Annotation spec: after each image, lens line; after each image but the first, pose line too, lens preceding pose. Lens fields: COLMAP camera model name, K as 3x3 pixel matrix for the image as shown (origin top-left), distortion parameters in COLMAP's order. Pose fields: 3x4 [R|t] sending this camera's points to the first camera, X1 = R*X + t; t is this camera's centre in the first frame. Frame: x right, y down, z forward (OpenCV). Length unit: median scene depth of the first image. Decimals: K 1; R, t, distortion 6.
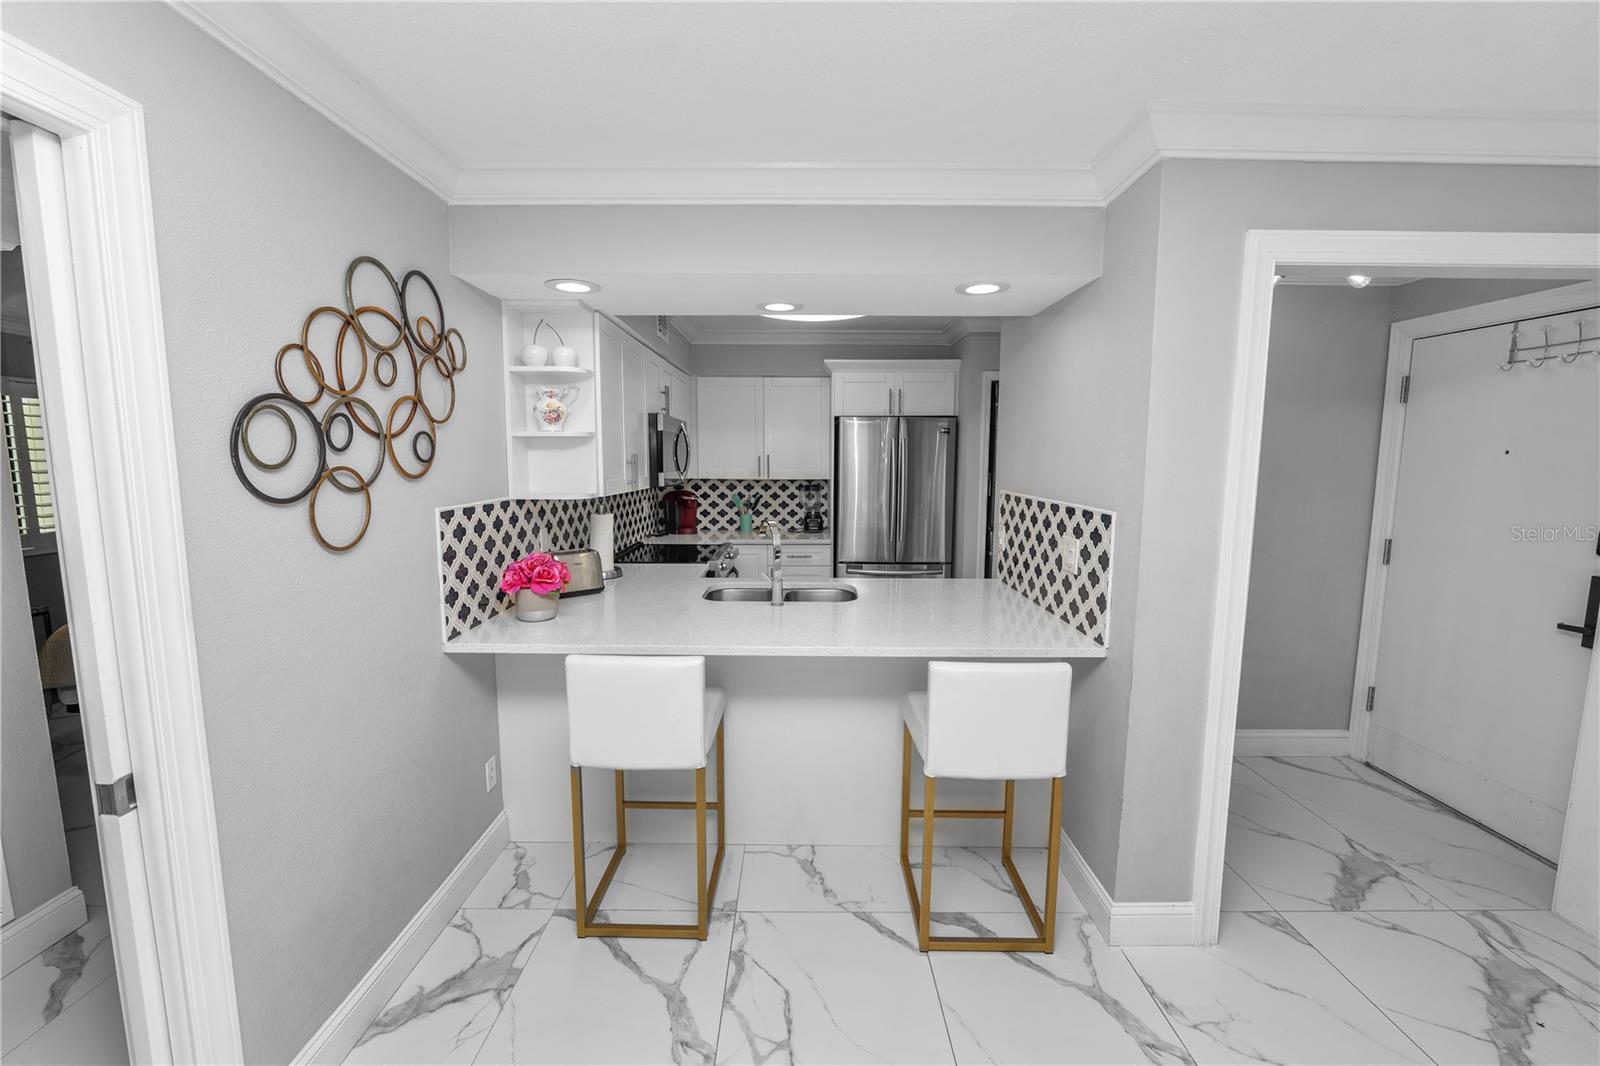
lens RADIAL K [[648.6, 0, 795.0], [0, 648.6, 531.6], [0, 0, 1]] dist [-0.011549, -0.000057]
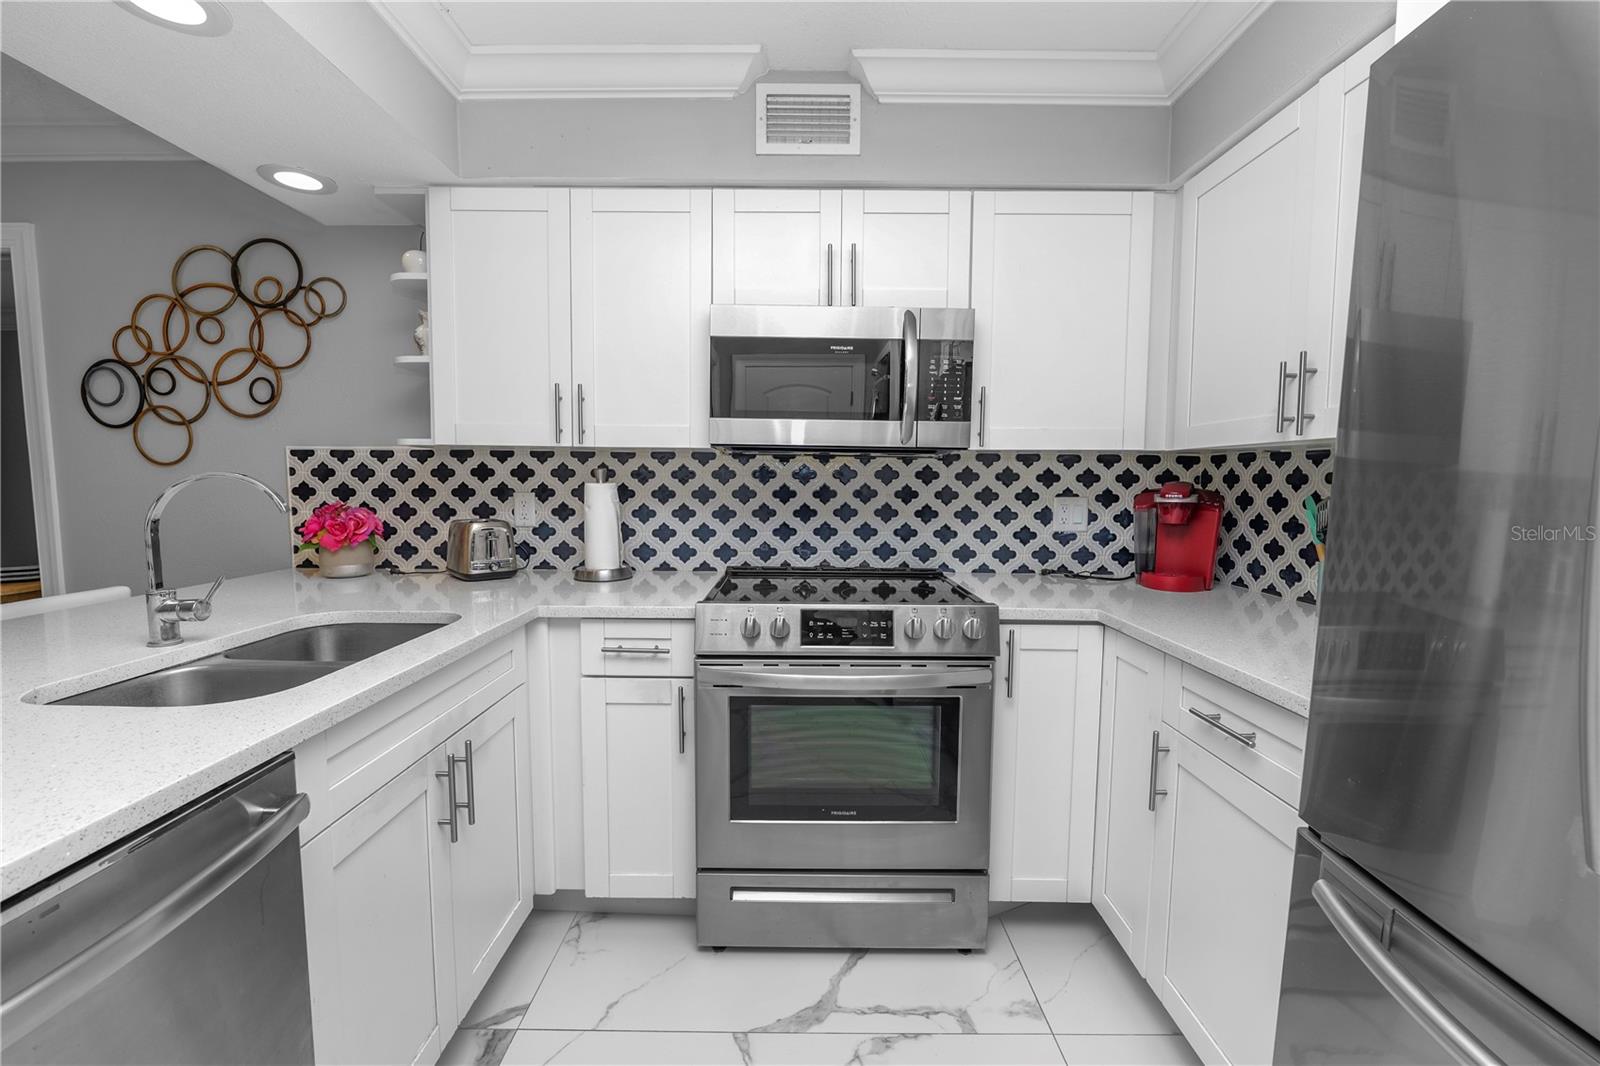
lens RADIAL K [[648.6, 0, 793.8], [0, 648.6, 532.7], [0, 0, 1]] dist [-0.011549, -0.000057]
pose [[0.002032, 0.075827, -0.997119, 0.663878], [-0.122889, 0.989582, 0.075004, -0.091794], [0.992418, 0.122382, 0.011329, 2.176405]]
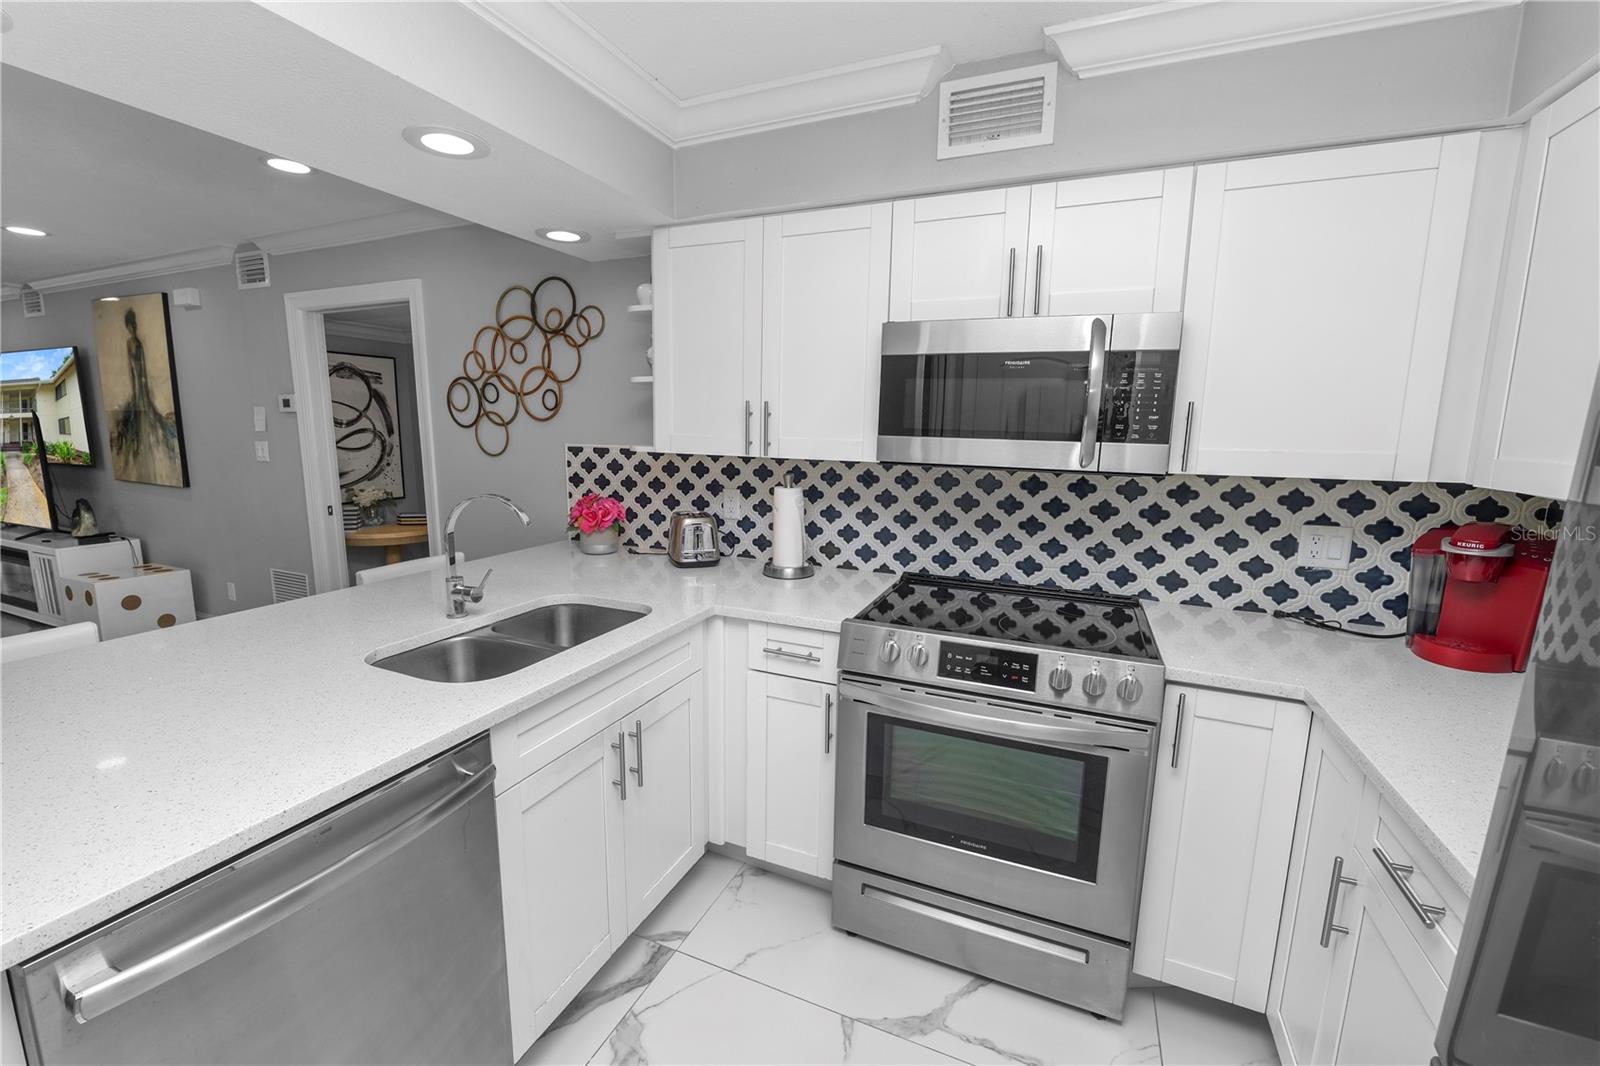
lens RADIAL K [[648.6, 0, 799.9], [0, 648.6, 528.1], [0, 0, 1]] dist [-0.011549, -0.000057]
pose [[-0.391008, 0.136500, -0.910209, 0.648305], [-0.123667, 0.972182, 0.198919, -0.233111], [0.912041, 0.190342, -0.363251, 2.335791]]
